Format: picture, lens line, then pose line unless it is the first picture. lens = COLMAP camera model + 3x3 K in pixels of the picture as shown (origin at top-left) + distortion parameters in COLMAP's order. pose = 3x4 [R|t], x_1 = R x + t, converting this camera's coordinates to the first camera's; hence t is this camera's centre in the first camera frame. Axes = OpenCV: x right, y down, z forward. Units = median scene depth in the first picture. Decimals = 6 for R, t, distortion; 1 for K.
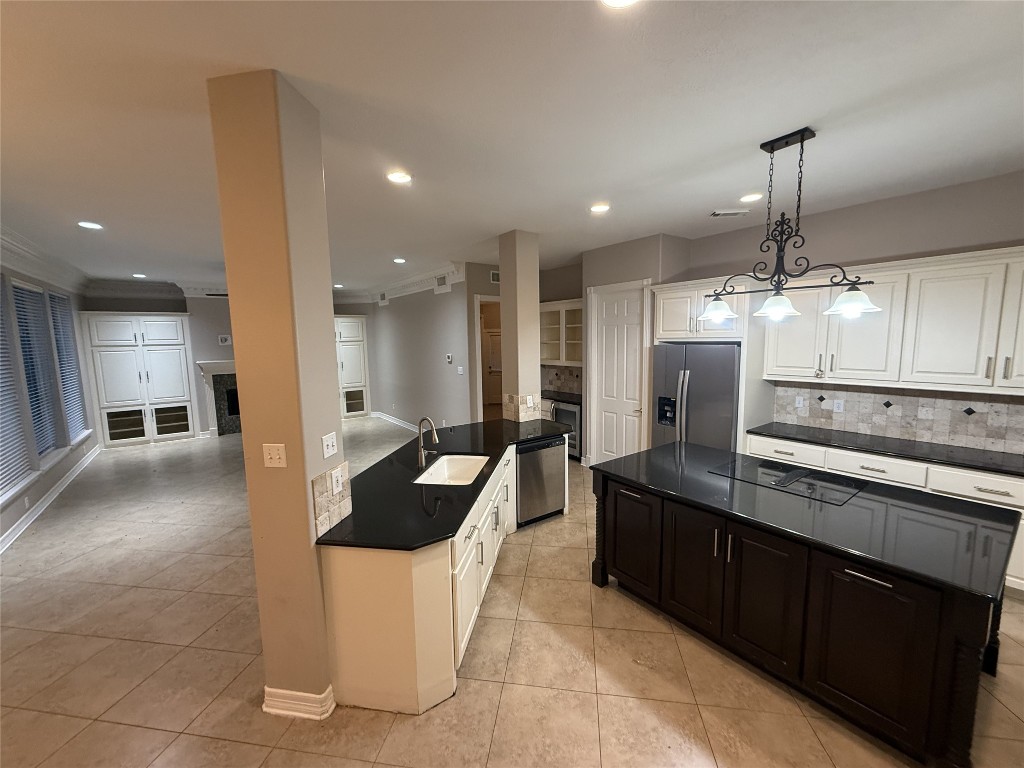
lens RADIAL K [[409.5, 0, 510.5], [0, 409.5, 386.3], [0, 0, 1]] dist [0.001634, -0.000679]
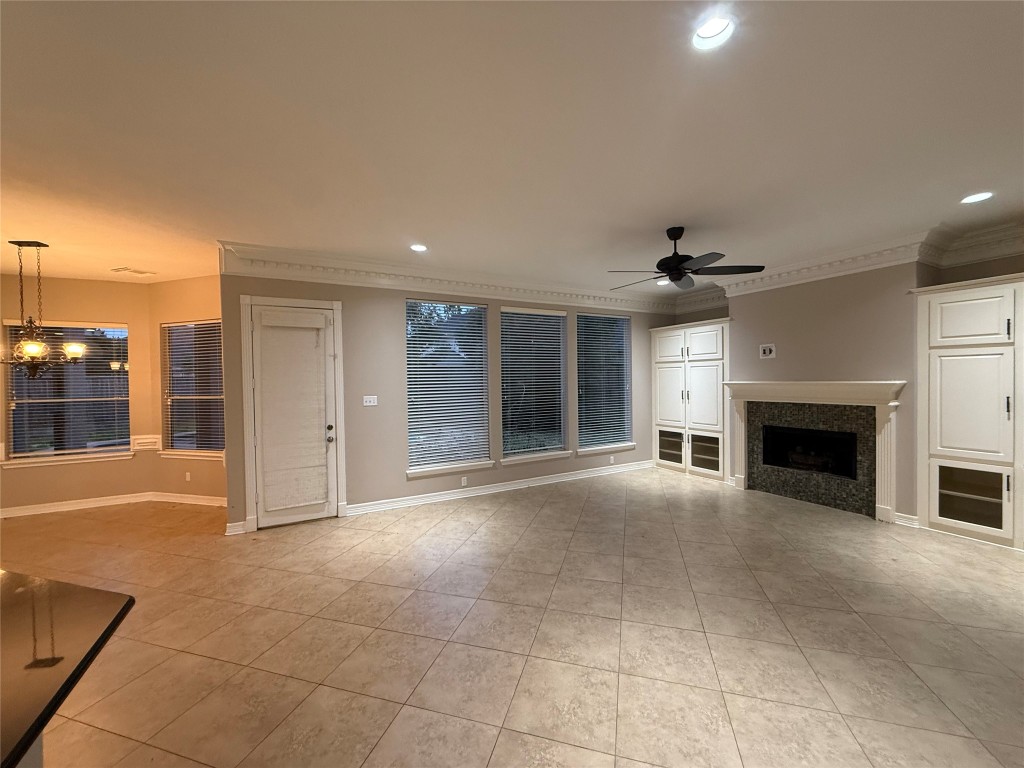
lens RADIAL K [[409.5, 0, 508.7], [0, 409.5, 386.1], [0, 0, 1]] dist [0.001634, -0.000679]
pose [[-0.138479, 0.035317, -0.989735, 0.051060], [-0.100120, 0.993745, 0.049469, -0.087826], [0.985292, 0.105943, -0.134077, 1.278181]]
